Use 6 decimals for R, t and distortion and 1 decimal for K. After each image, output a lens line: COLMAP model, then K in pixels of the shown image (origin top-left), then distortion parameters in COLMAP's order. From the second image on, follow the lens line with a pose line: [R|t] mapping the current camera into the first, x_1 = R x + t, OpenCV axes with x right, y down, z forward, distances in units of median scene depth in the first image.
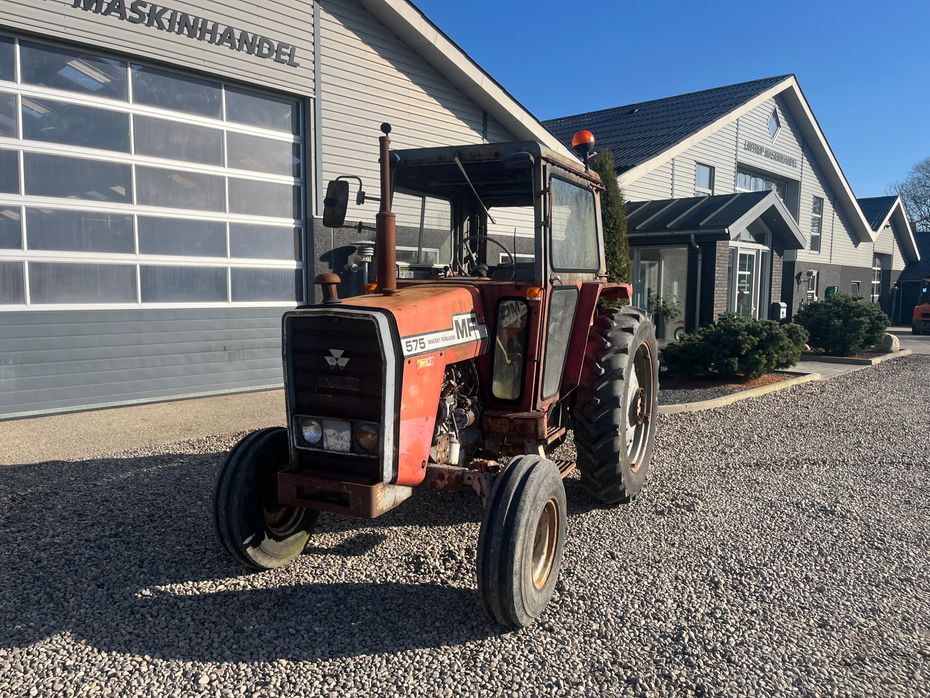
lens RADIAL K [[703.8, 0, 466.5], [0, 703.8, 355.3], [0, 0, 1]] dist [0.063869, -0.083928]
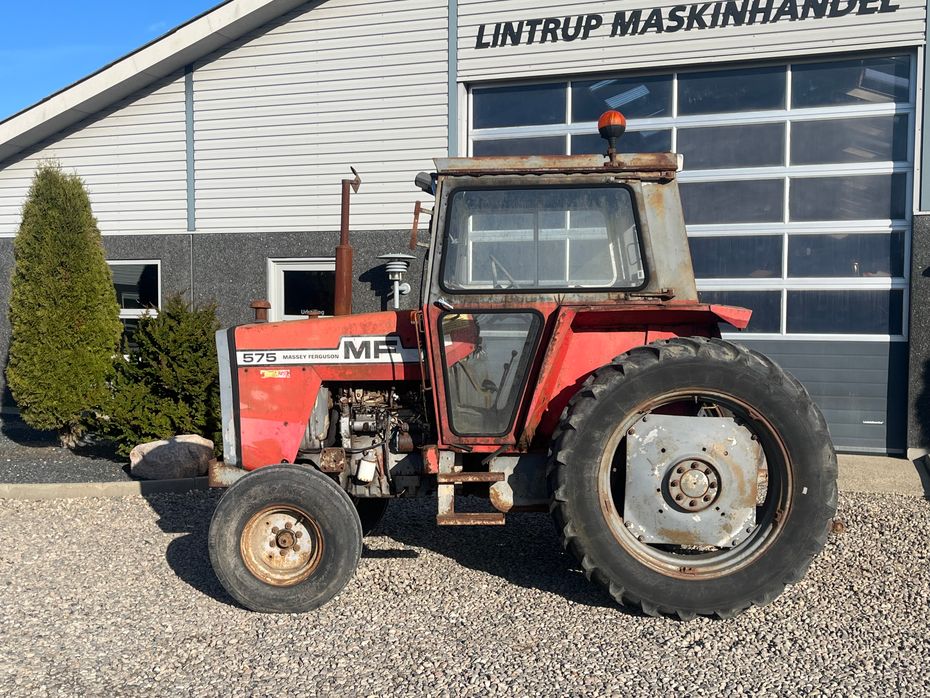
lens RADIAL K [[1032.2, 0, 450.2], [0, 1032.2, 355.0], [0, 0, 1]] dist [0.028355, 0.000000]
pose [[0.384624, 0.034234, -0.922438, 0.637721], [-0.090422, 0.995903, -0.000743, -0.018008], [0.918634, 0.083695, 0.386144, 0.229572]]
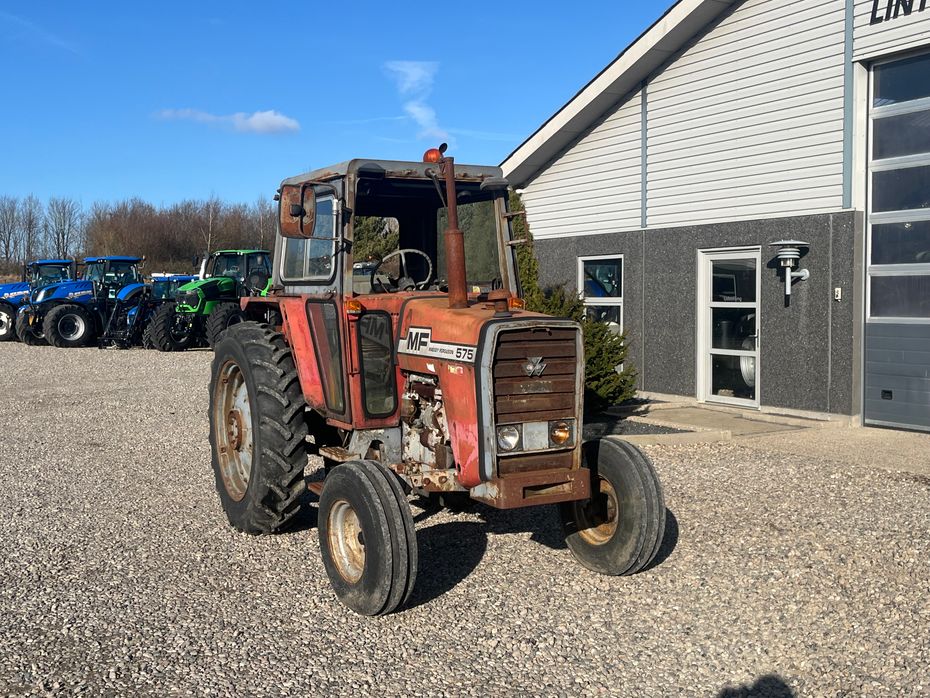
lens RADIAL K [[1032.2, 0, 459.8], [0, 1032.2, 345.1], [0, 0, 1]] dist [0.028355, 0.000000]
pose [[-0.298671, 0.038312, -0.953587, 0.811168], [-0.090226, 0.993585, 0.068178, -0.061862], [0.950081, 0.106401, -0.293299, 0.684461]]
